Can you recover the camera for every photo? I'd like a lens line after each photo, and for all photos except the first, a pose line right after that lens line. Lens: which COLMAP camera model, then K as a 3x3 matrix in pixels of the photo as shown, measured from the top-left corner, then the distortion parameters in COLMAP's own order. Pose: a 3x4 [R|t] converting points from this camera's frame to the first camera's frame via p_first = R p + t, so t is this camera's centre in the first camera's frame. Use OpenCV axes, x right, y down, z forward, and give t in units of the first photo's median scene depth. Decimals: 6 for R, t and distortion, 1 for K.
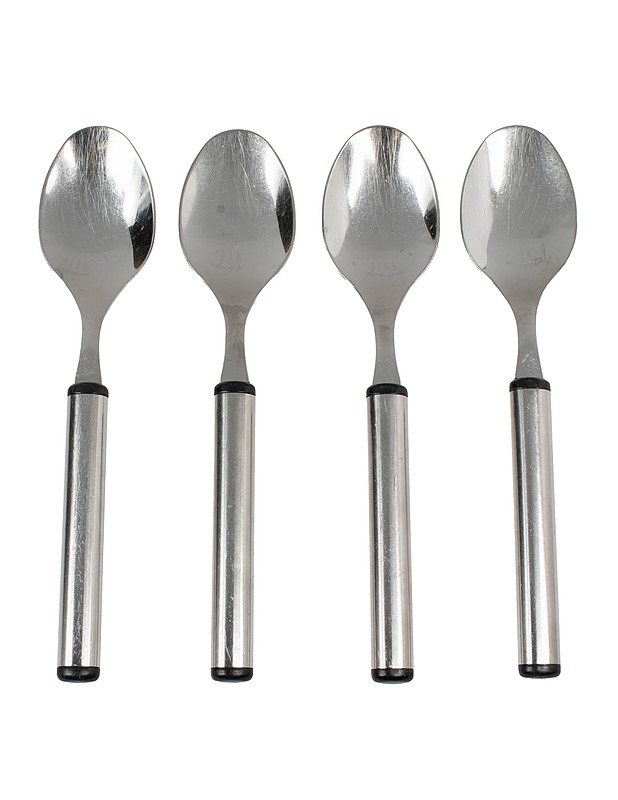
lens RADIAL K [[1170.6, 0, 309.0], [0, 1170.6, 402.5], [0, 0, 1]] dist [-0.151161, 0.000000]
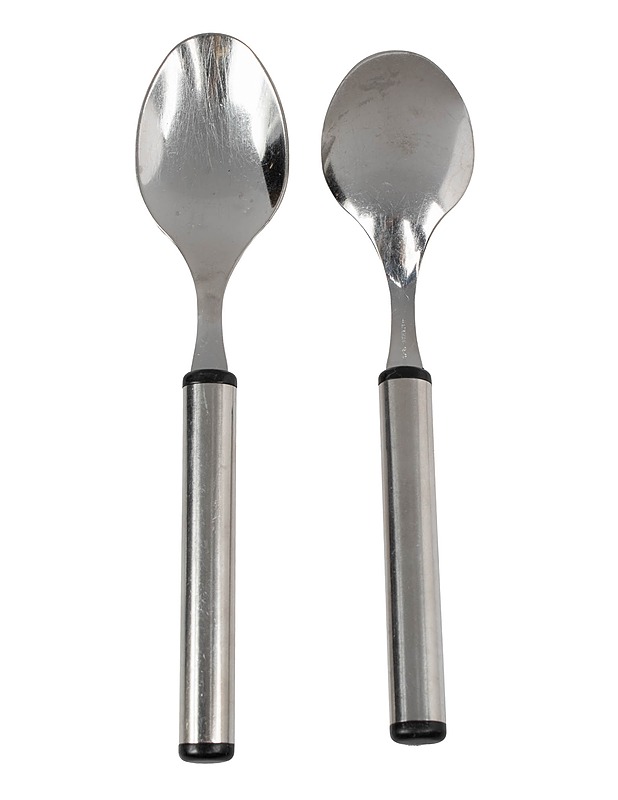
lens RADIAL K [[1553.6, 0, 308.9], [0, 1553.6, 395.1], [0, 0, 1]] dist [-0.029332, 0.000000]
pose [[0.962464, -0.021566, 0.270551, -0.159260], [0.021781, 0.999760, 0.002207, -0.000249], [-0.270534, 0.003769, 0.962703, -0.000749]]
